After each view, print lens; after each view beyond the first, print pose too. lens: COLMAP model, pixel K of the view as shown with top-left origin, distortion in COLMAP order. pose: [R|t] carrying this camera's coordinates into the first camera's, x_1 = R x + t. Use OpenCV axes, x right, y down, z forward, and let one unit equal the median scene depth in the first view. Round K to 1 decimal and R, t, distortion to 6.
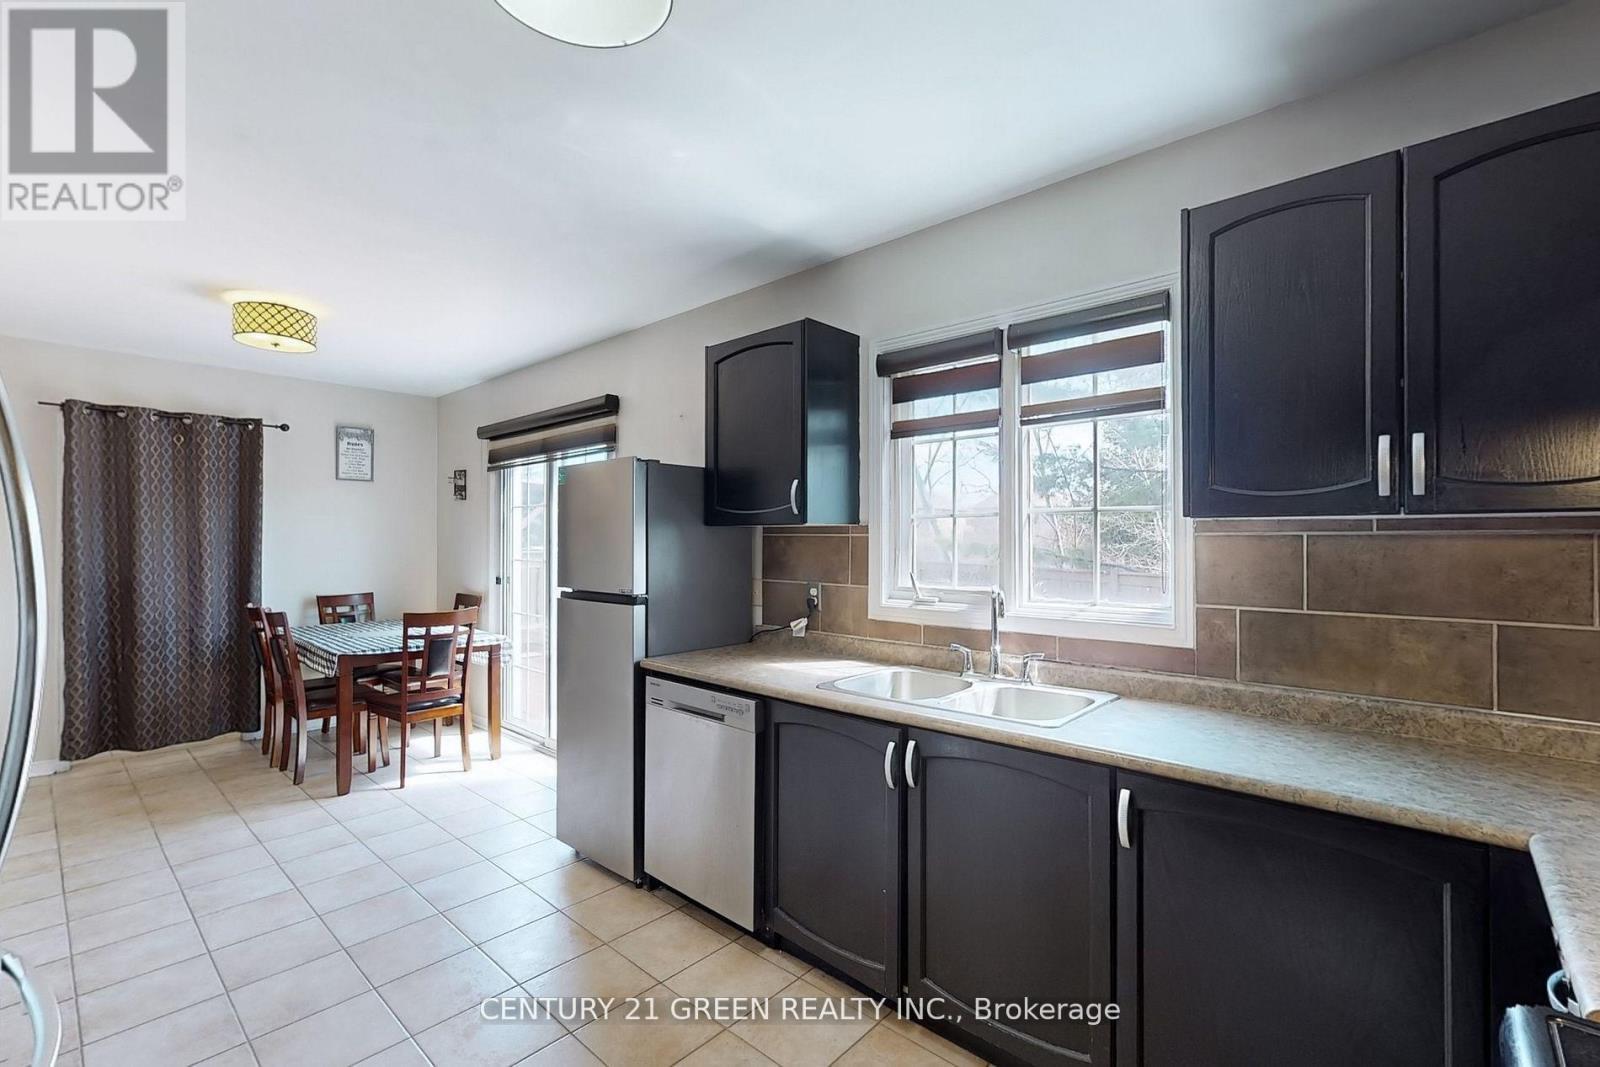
lens RADIAL K [[702.3, 0, 805.3], [0, 702.3, 539.6], [0, 0, 1]] dist [0.001707, -0.000245]
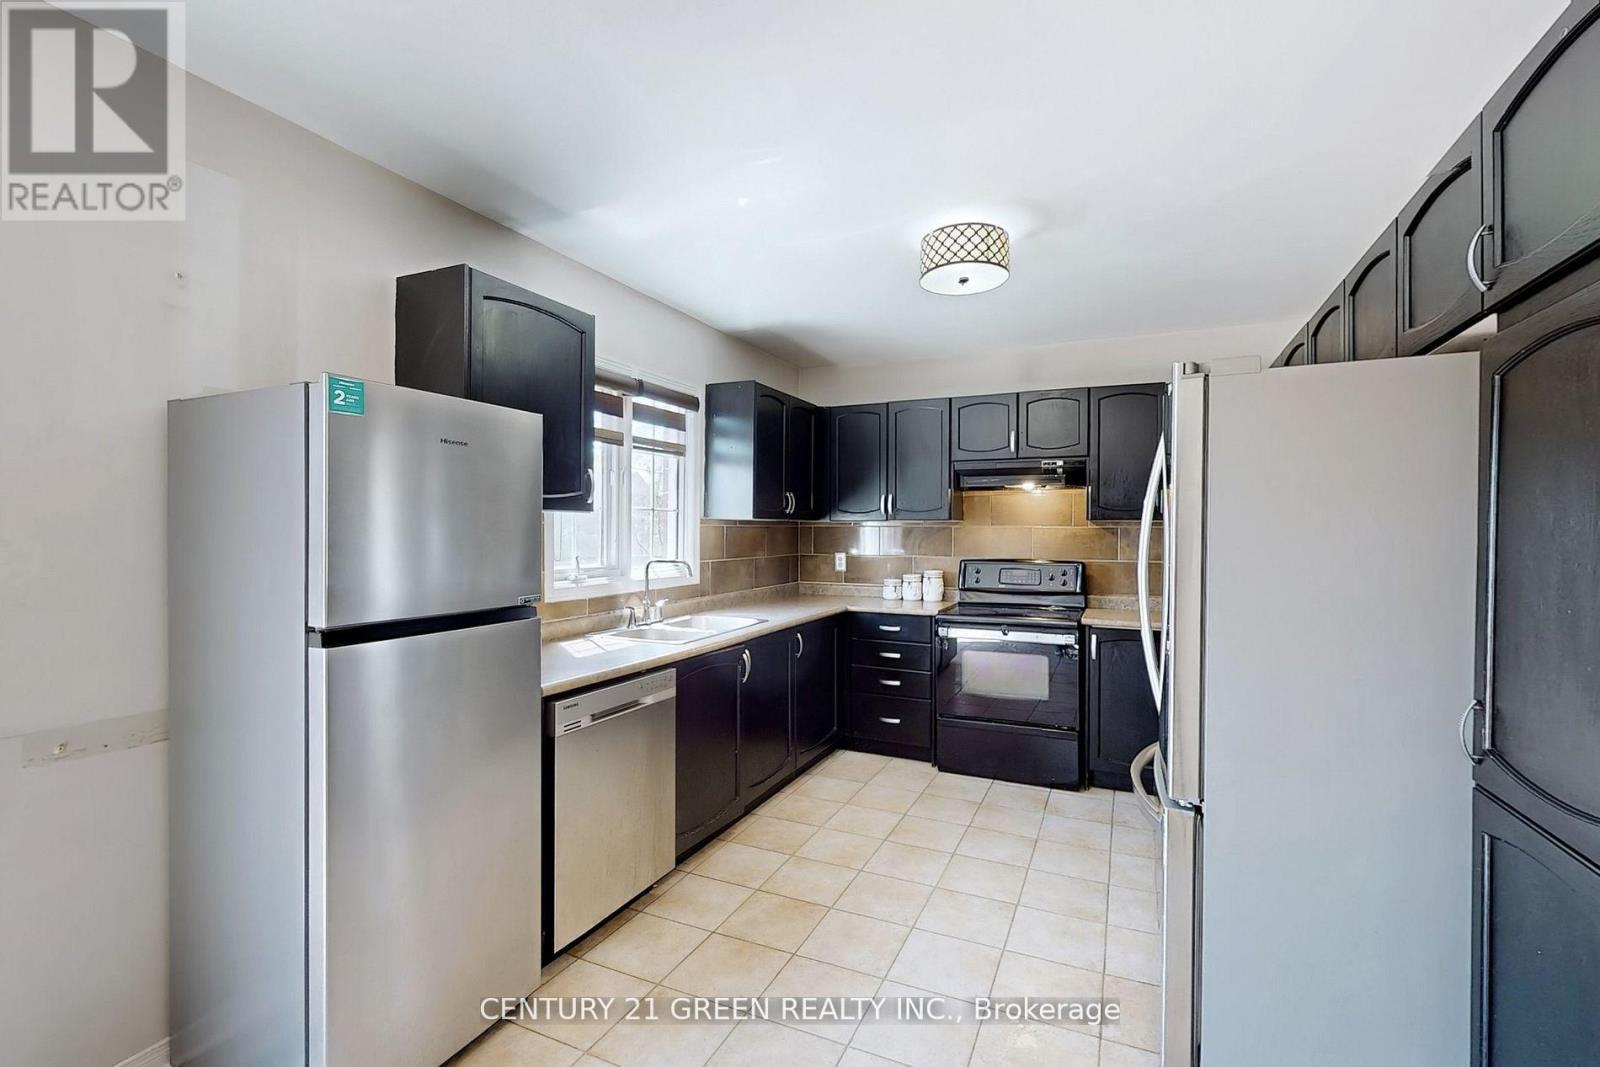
lens RADIAL K [[702.3, 0, 812.2], [0, 702.3, 530.5], [0, 0, 1]] dist [0.001707, -0.000245]
pose [[-0.310147, -0.005110, 0.950675, -1.192124], [-0.009424, 0.999953, 0.002300, -0.000881], [-0.950642, -0.008246, -0.310181, 1.103313]]
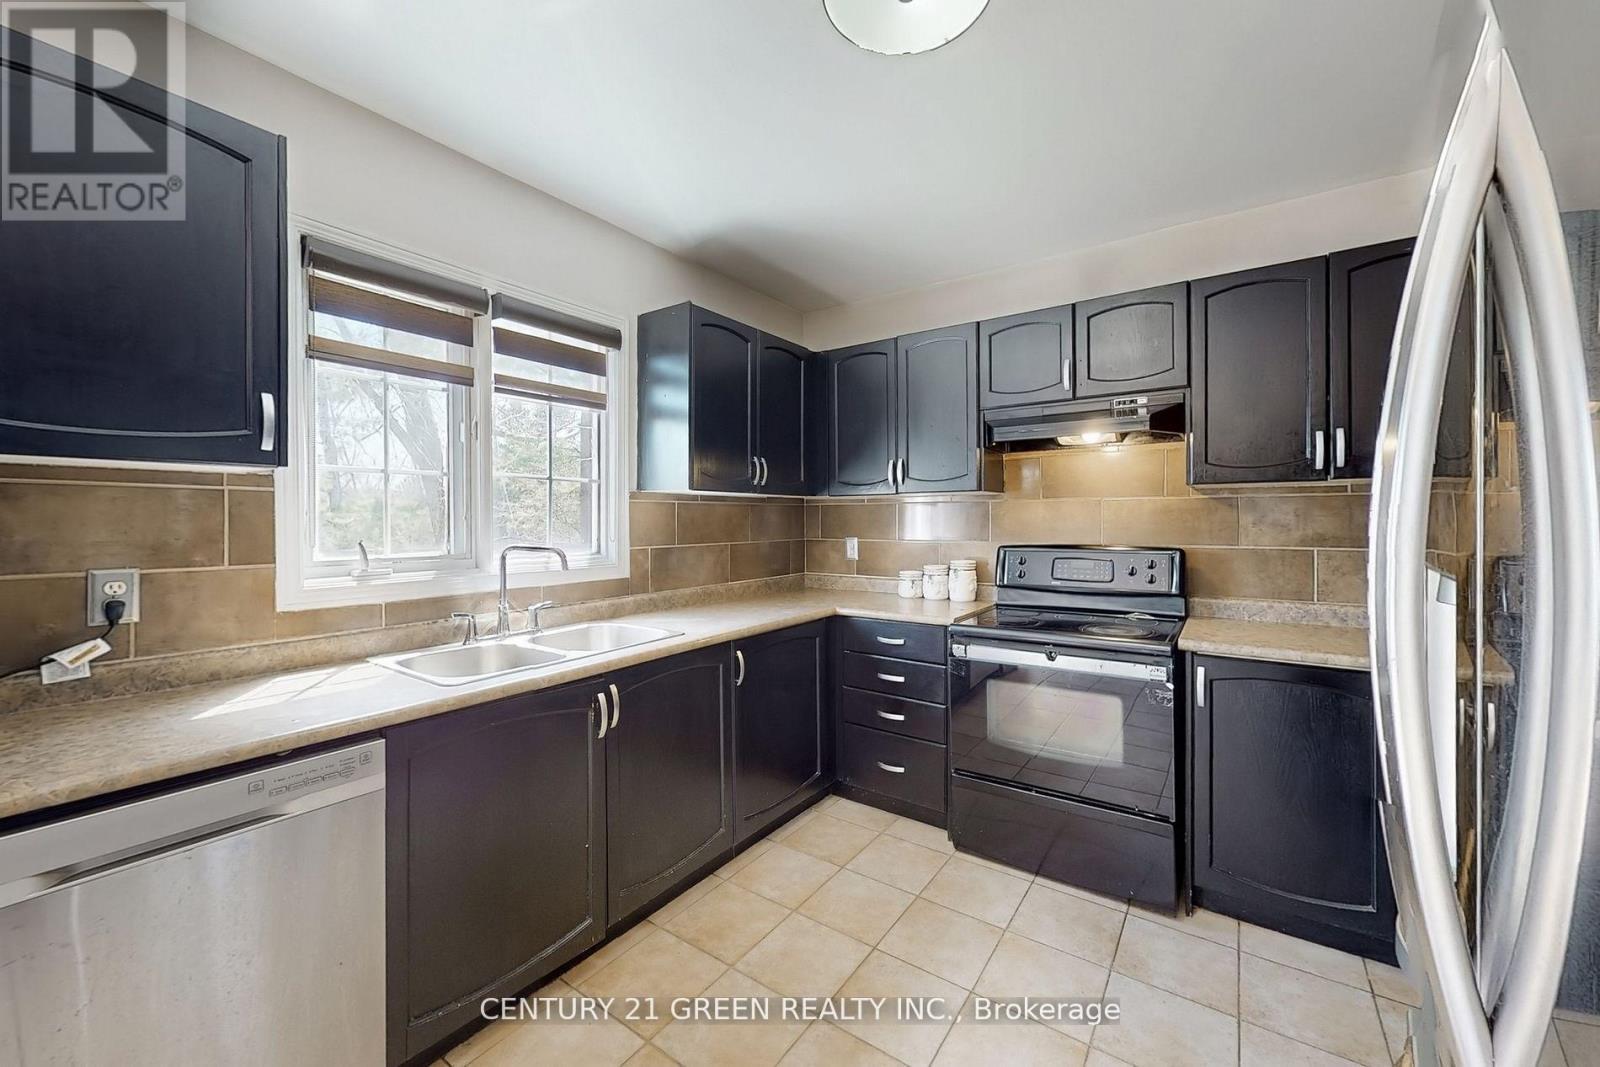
lens RADIAL K [[611.5, 0, 809.0], [0, 611.5, 521.5], [0, 0, 1]] dist [-0.001060, 0.000109]
pose [[-0.132595, -0.005059, 0.991157, -0.658029], [-0.000660, 0.999987, 0.005016, 0.025104], [-0.991170, 0.000011, -0.132596, 0.661984]]
